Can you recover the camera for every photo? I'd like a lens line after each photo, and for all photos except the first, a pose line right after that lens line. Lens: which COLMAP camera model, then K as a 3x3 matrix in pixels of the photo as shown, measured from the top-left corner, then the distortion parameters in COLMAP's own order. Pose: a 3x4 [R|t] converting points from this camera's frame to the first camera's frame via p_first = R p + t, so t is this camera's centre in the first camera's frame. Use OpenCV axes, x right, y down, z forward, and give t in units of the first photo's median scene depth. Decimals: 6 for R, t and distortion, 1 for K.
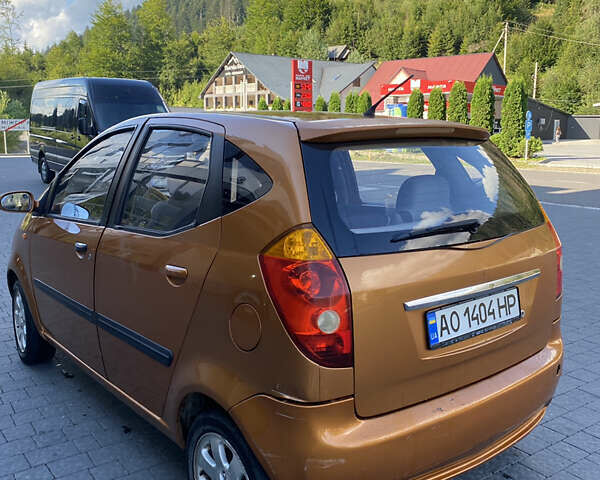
lens RADIAL K [[671.7, 0, 308.0], [0, 671.7, 240.0], [0, 0, 1]] dist [0.030867, -0.051576]
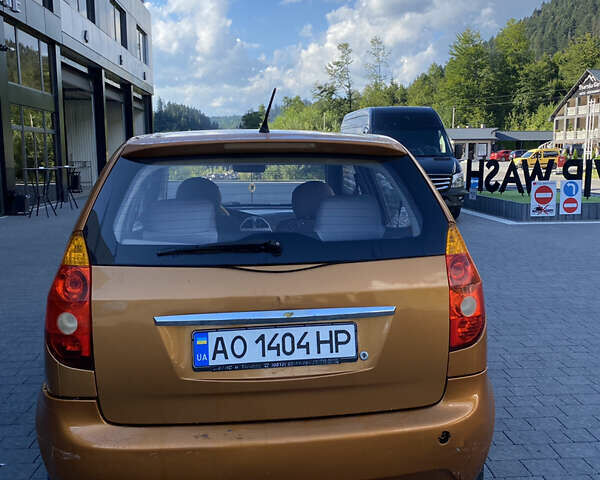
lens RADIAL K [[671.7, 0, 308.0], [0, 671.7, 240.0], [0, 0, 1]] dist [0.030867, -0.051576]
pose [[0.827081, 0.054399, -0.559445, 0.098737], [-0.076410, 0.996948, -0.016023, -0.002386], [0.556865, 0.055999, 0.828713, 0.032672]]
